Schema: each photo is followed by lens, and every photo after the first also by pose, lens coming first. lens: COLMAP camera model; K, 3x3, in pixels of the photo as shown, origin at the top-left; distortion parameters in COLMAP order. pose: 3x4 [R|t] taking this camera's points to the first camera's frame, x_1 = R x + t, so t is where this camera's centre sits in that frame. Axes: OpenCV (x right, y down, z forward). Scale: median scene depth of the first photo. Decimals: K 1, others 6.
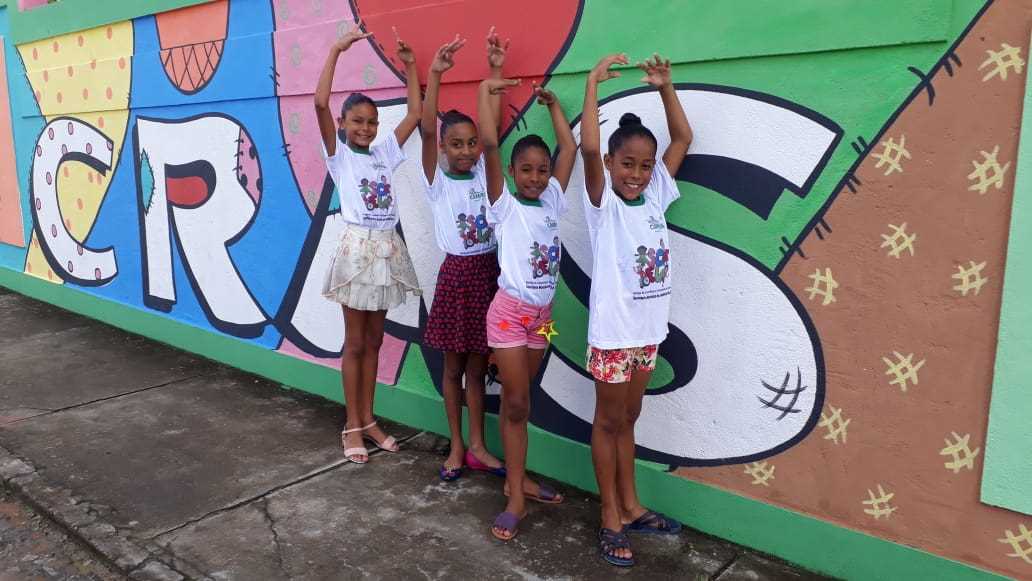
lens RADIAL K [[835.6, 0, 513.7], [0, 835.6, 298.7], [0, 0, 1]] dist [0.049420, -0.078661]
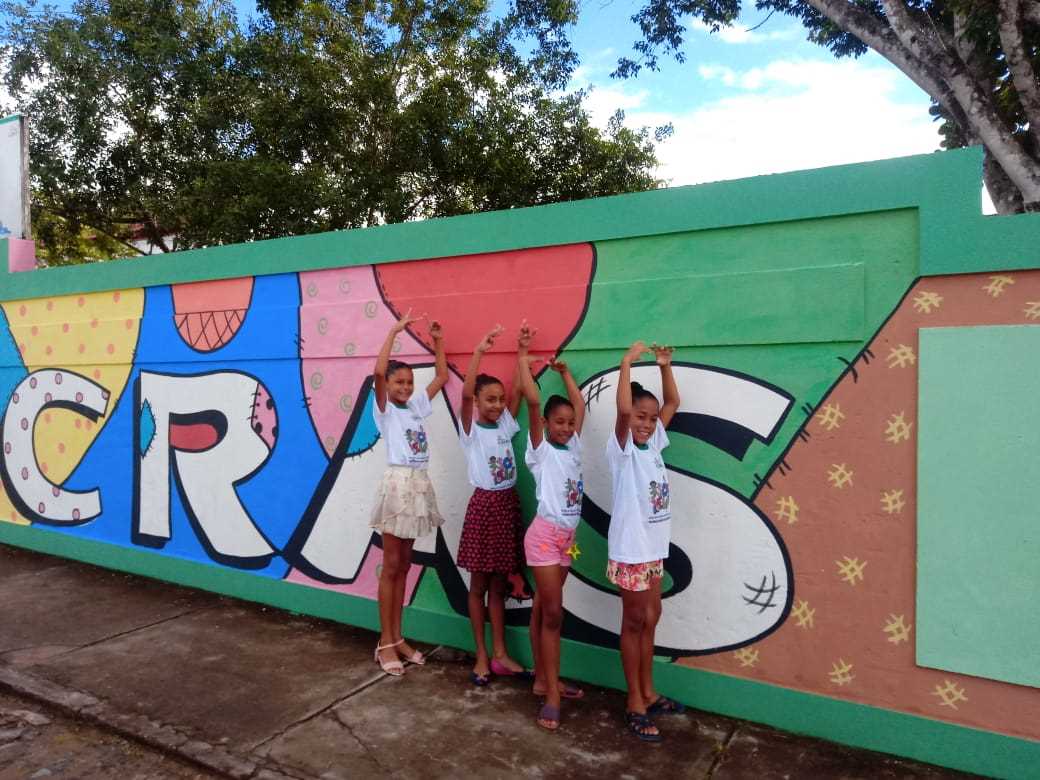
lens RADIAL K [[769.8, 0, 523.0], [0, 769.8, 388.8], [0, 0, 1]] dist [0.018723, -0.013441]
pose [[0.979603, 0.009844, 0.200703, -0.272749], [0.026147, 0.984063, -0.175888, 0.001209], [-0.199236, 0.177548, 0.963733, -0.142336]]
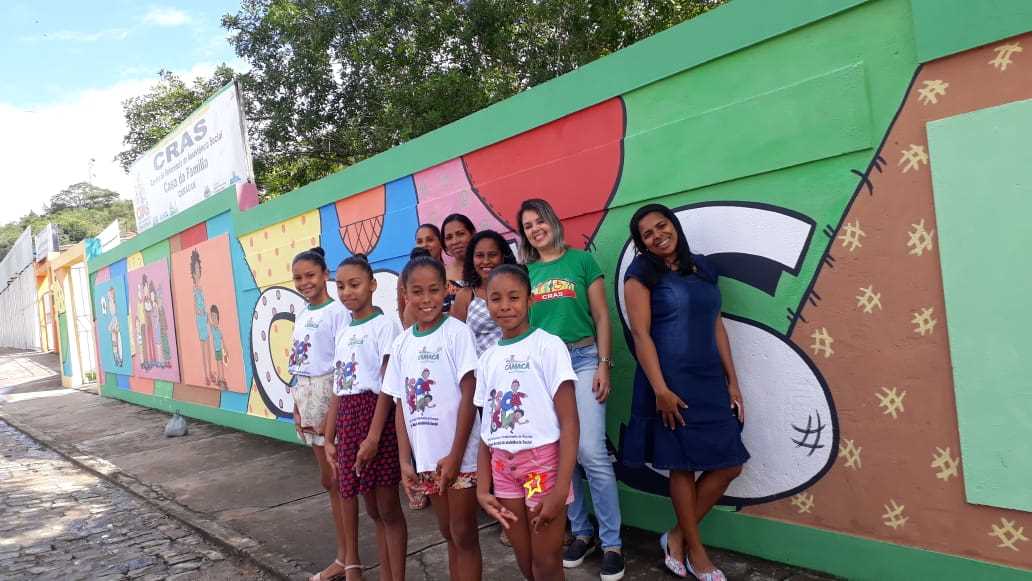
lens RADIAL K [[835.6, 0, 511.1], [0, 835.6, 286.0], [0, 0, 1]] dist [0.049420, -0.078661]
pose [[0.972279, -0.113063, -0.204670, 0.159326], [0.075476, 0.980222, -0.182944, 0.086667], [0.221306, 0.162425, 0.961583, -0.297068]]
